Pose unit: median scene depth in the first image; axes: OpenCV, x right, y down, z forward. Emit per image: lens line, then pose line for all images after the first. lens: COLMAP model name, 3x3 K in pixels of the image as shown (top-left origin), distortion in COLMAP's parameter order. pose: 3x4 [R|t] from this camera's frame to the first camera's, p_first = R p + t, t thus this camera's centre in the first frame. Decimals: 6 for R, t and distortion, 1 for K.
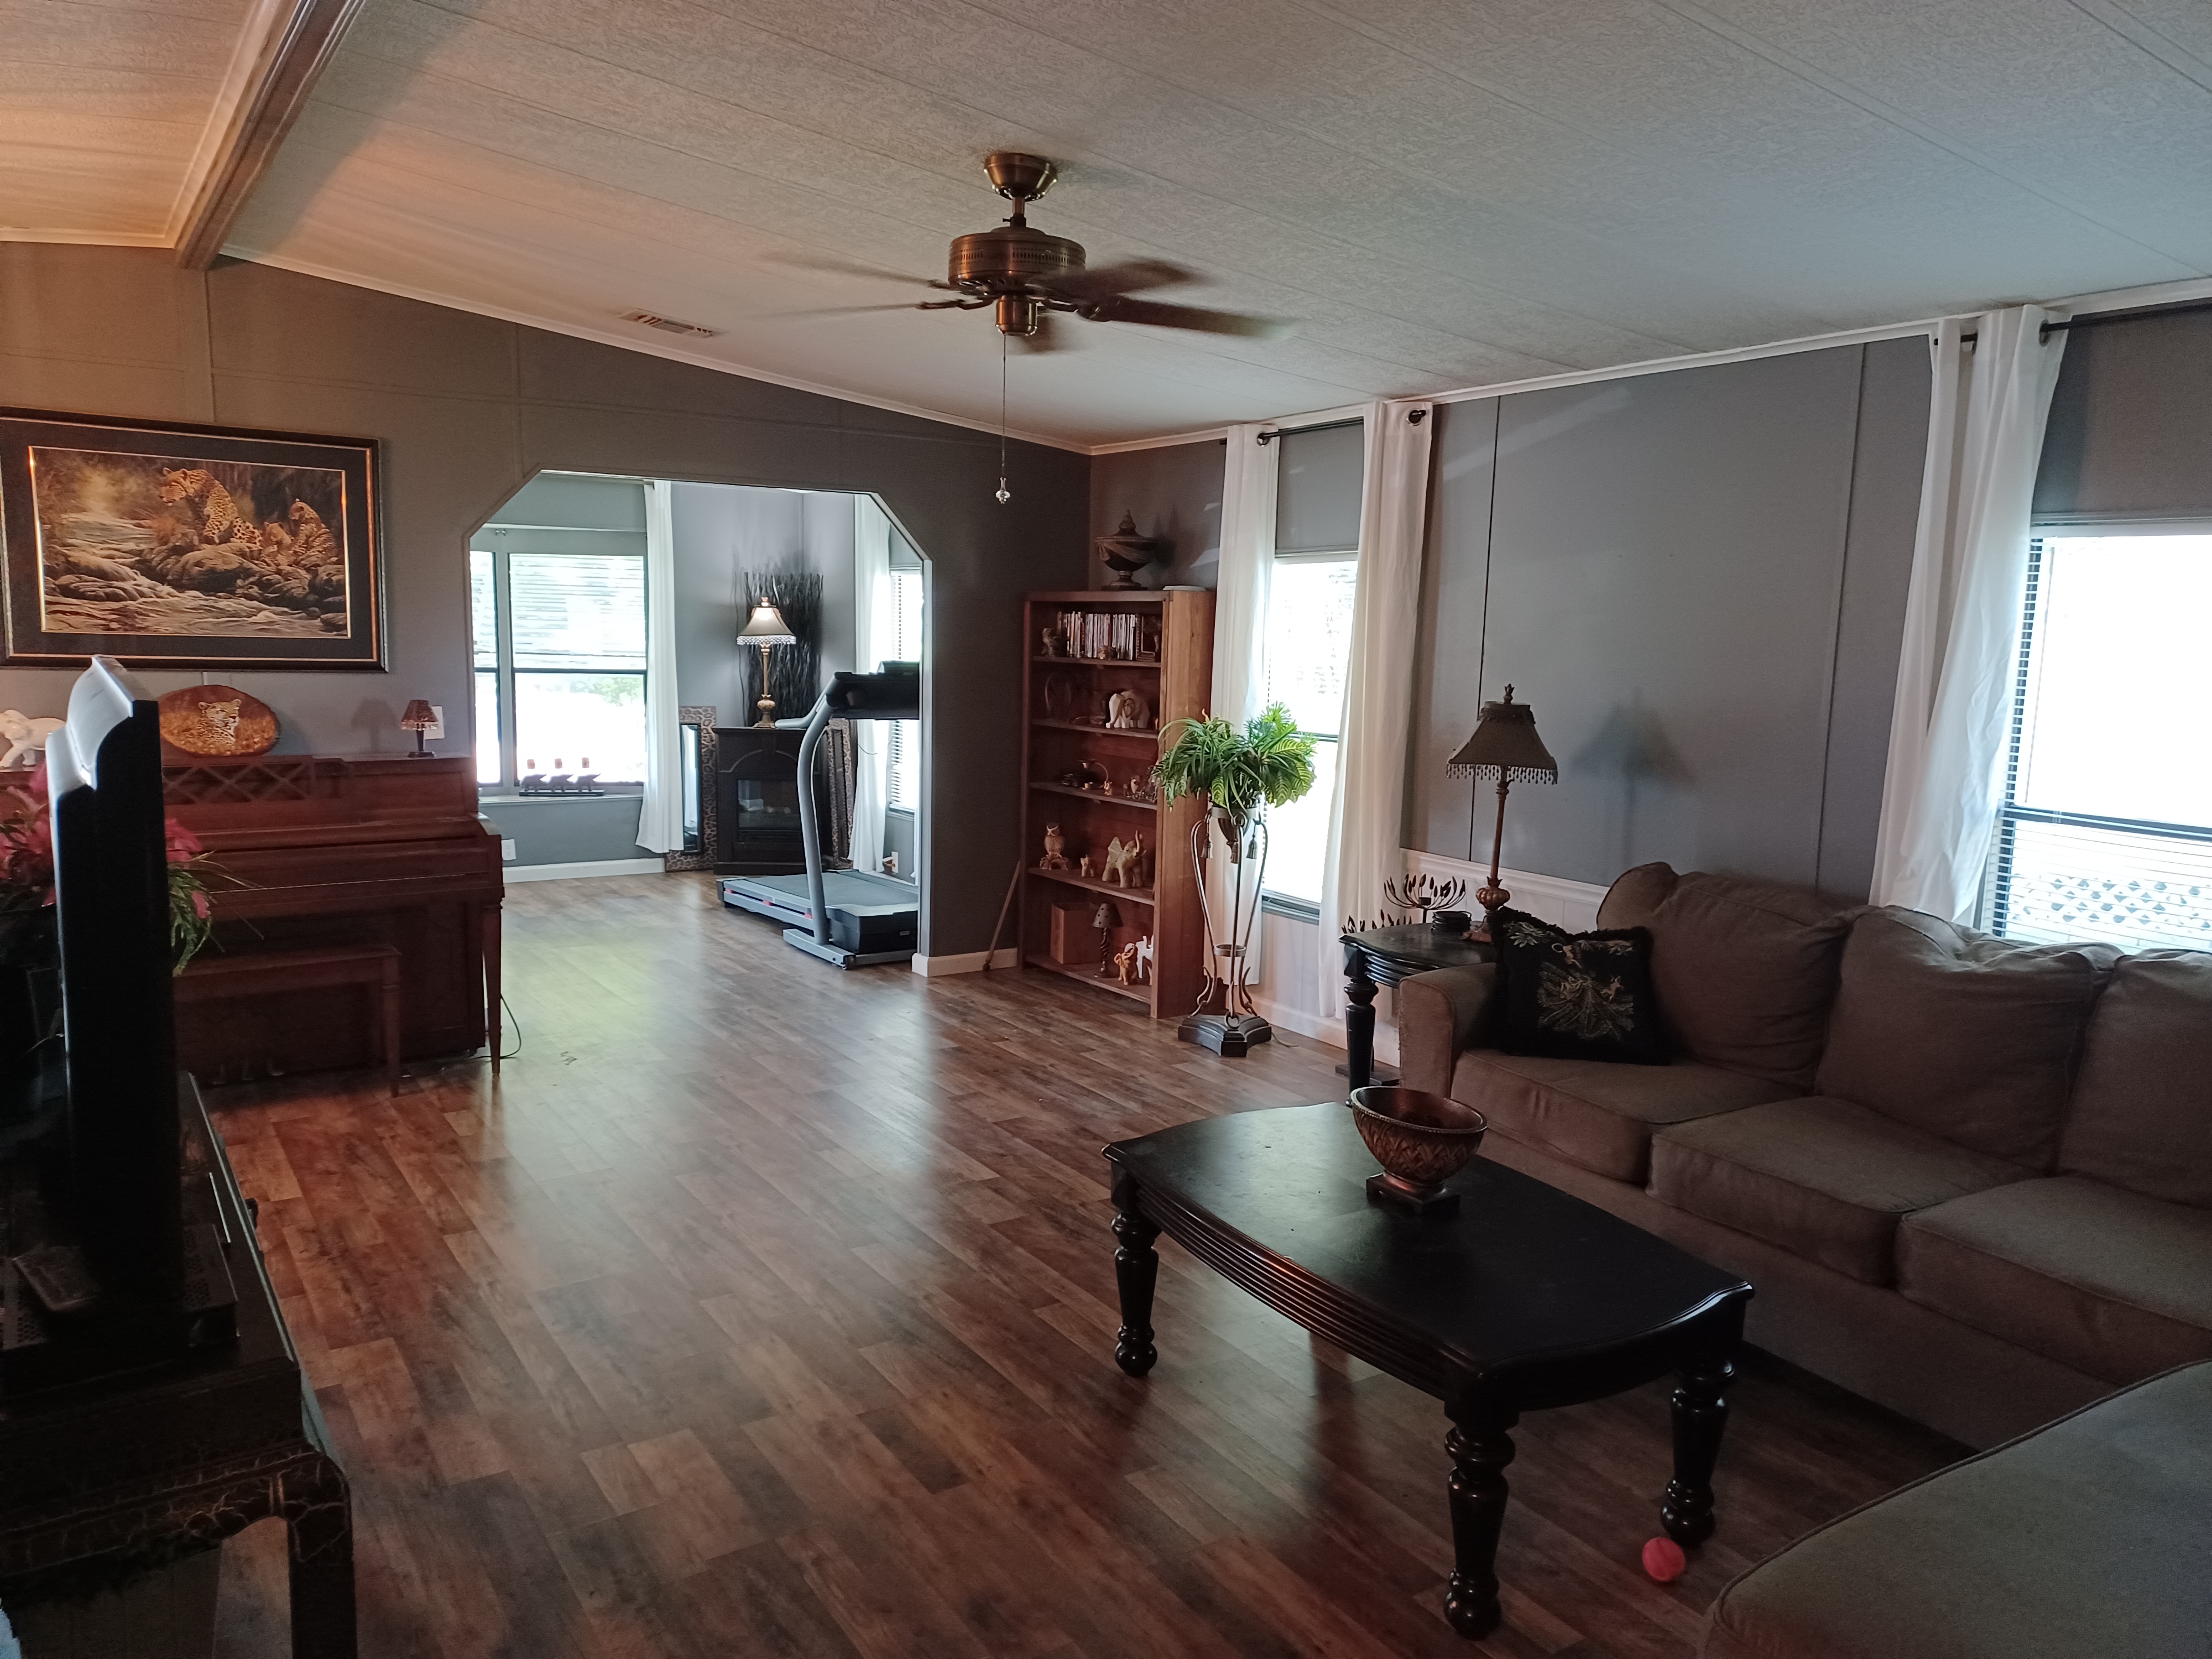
lens RADIAL K [[1596.5, 0, 1106.0], [0, 1596.5, 829.5], [0, 0, 1]] dist [0.032602, -0.008055]
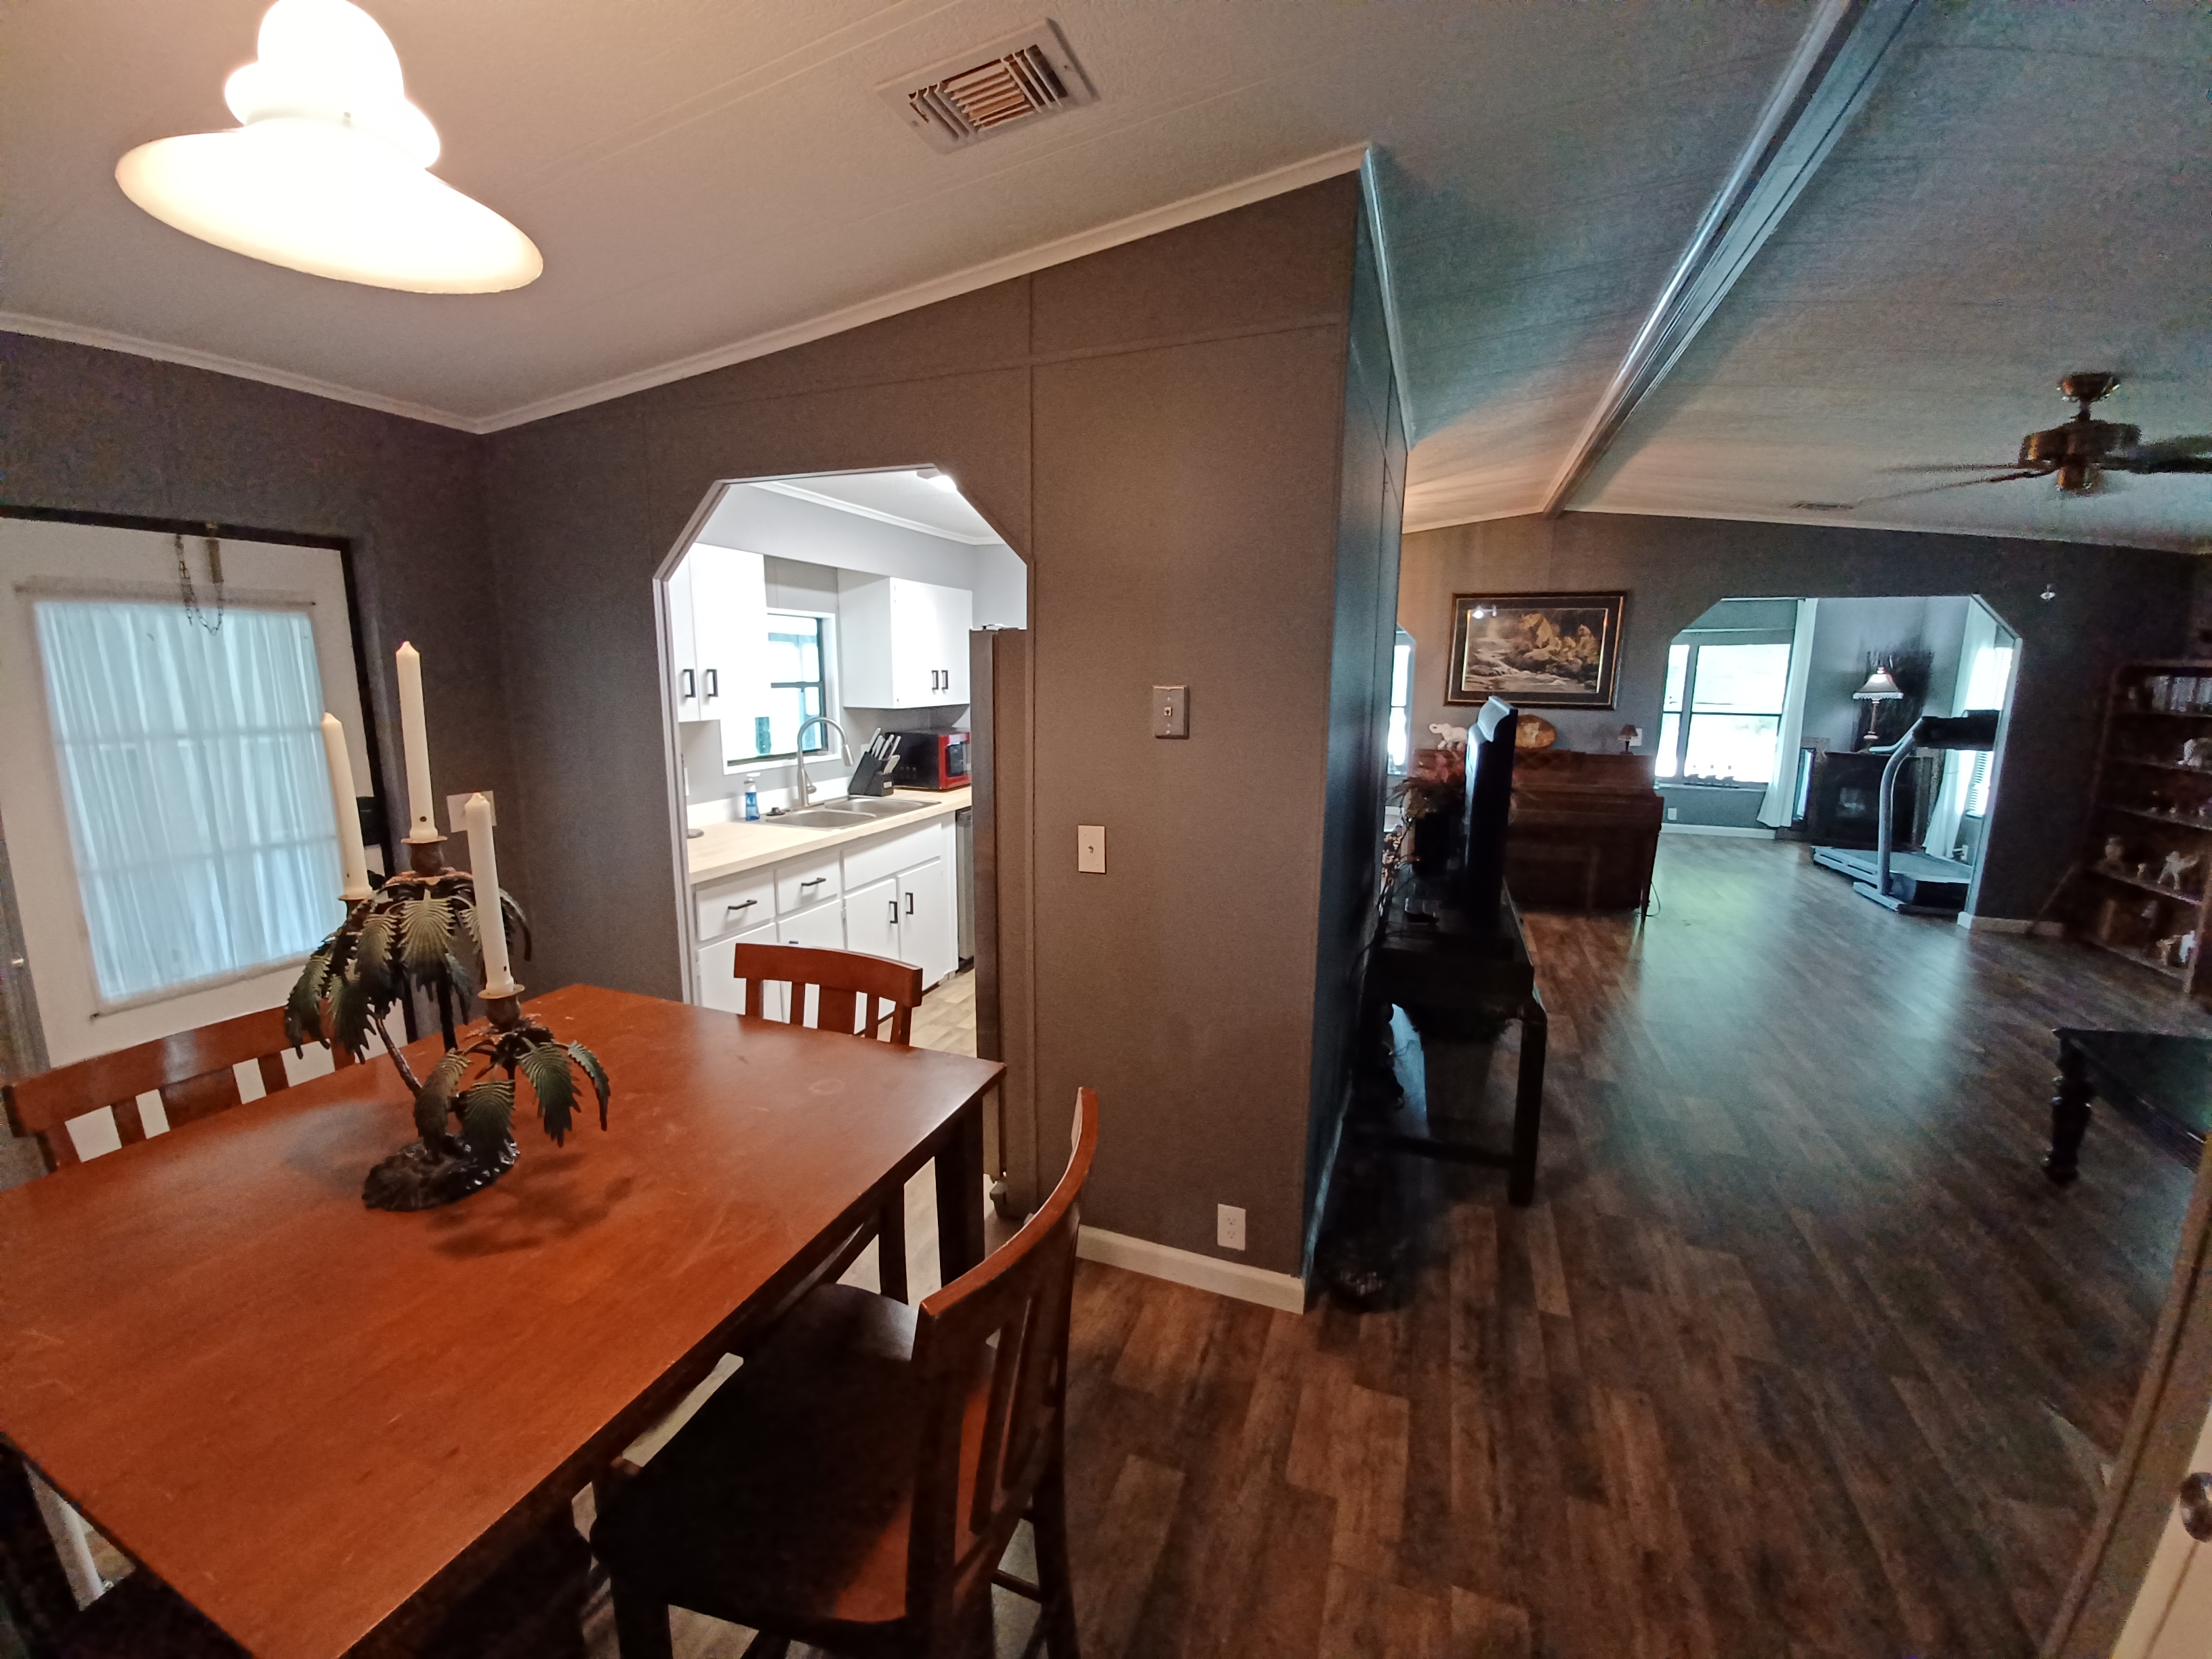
lens RADIAL K [[866.7, 0, 1106.0], [0, 866.7, 829.5], [0, 0, 1]] dist [0.000425, -0.008703]
pose [[0.582794, 0.127338, -0.802581, 0.052882], [-0.099284, 0.991405, 0.085202, 0.016499], [0.806532, 0.030028, 0.590427, -0.110817]]
